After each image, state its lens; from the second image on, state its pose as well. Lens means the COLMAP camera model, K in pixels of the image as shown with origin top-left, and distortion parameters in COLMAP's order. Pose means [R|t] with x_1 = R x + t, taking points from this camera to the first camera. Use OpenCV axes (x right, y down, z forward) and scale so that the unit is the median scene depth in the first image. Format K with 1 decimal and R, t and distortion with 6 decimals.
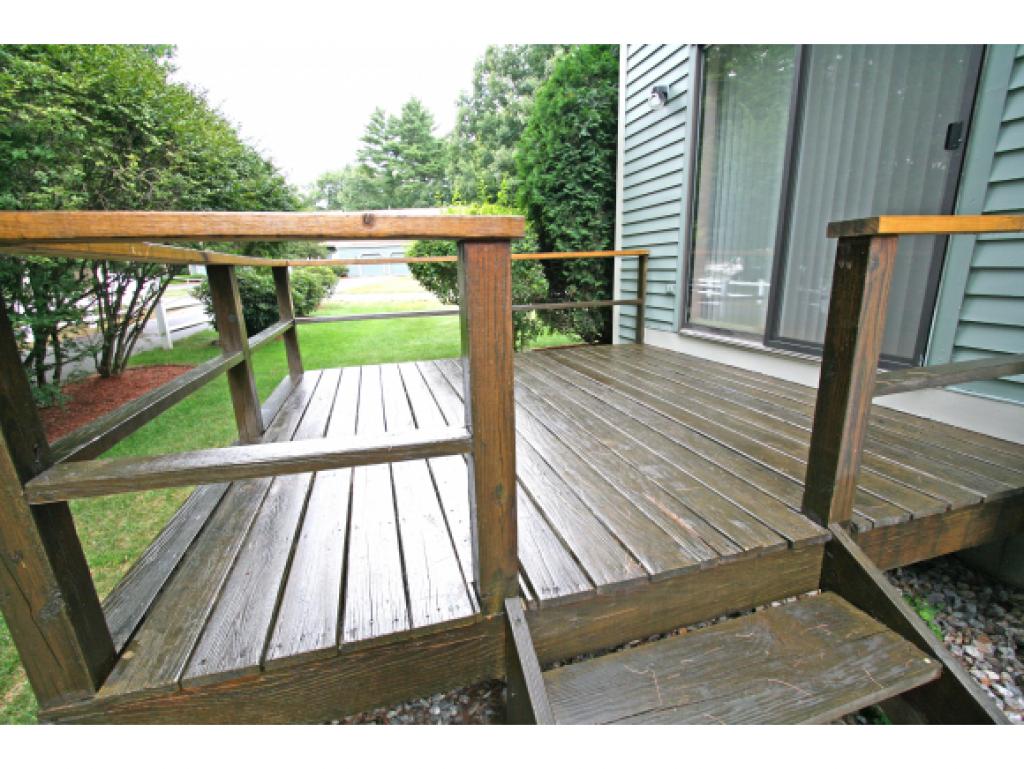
lens RADIAL K [[474.0, 0, 511.1], [0, 474.0, 387.1], [0, 0, 1]] dist [-0.006334, -0.000397]
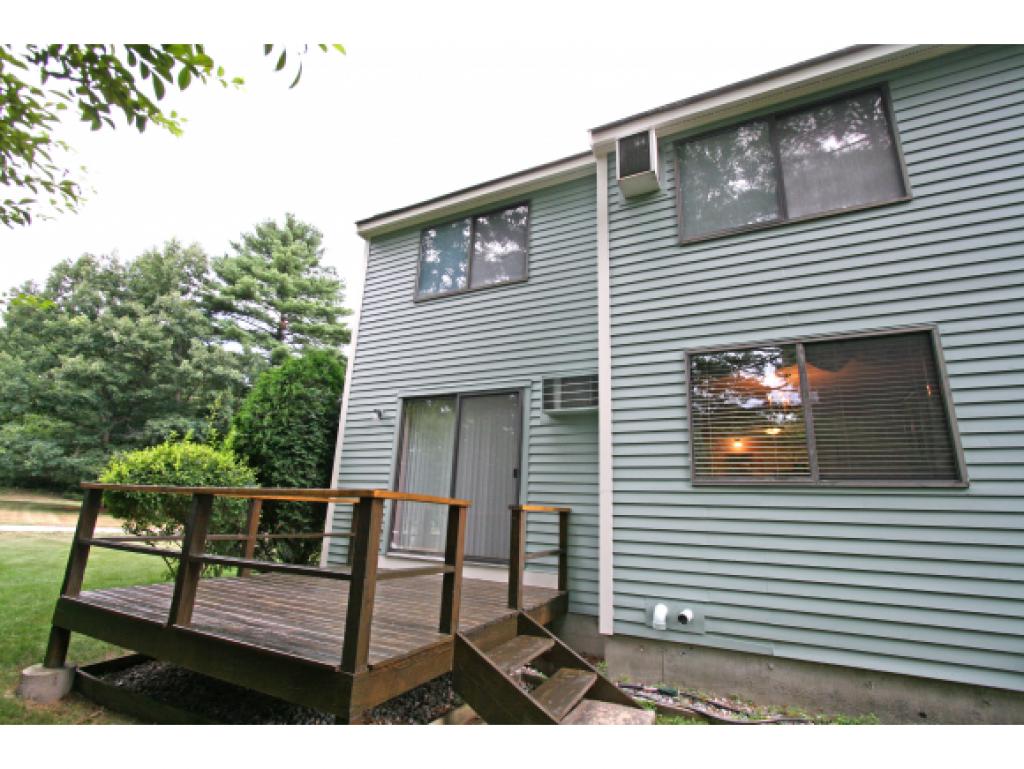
lens RADIAL K [[474.0, 0, 510.2], [0, 474.0, 386.9], [0, 0, 1]] dist [-0.006334, -0.000397]
pose [[0.666788, 0.249528, 0.702231, -0.469449], [0.121455, 0.893297, -0.432746, 0.089346], [-0.735284, 0.373839, 0.565334, -0.304571]]
